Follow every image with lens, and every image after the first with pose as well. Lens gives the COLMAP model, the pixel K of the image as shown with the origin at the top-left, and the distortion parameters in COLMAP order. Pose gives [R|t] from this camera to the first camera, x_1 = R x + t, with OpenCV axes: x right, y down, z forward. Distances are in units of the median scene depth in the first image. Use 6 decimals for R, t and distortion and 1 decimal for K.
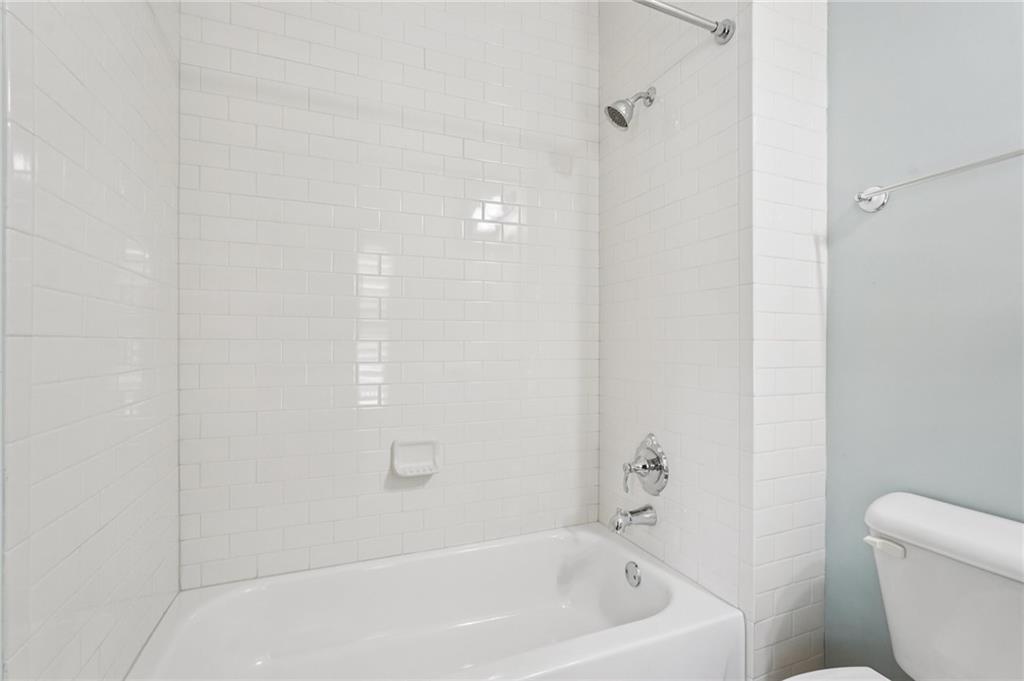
lens RADIAL K [[455.7, 0, 518.1], [0, 455.7, 342.3], [0, 0, 1]] dist [-0.009802, 0.006554]
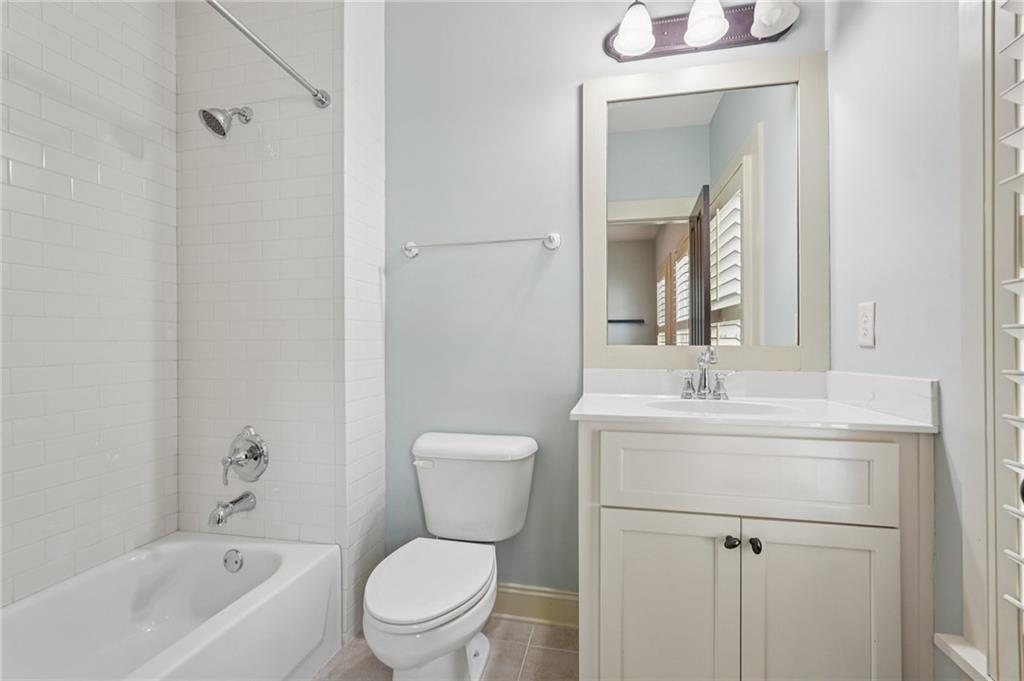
lens RADIAL K [[455.7, 0, 508.2], [0, 455.7, 340.6], [0, 0, 1]] dist [-0.009802, 0.006554]
pose [[0.574335, -0.002861, 0.818615, -0.244768], [0.004450, 0.999990, 0.000373, -0.001073], [-0.818608, 0.003428, 0.574342, -0.135527]]
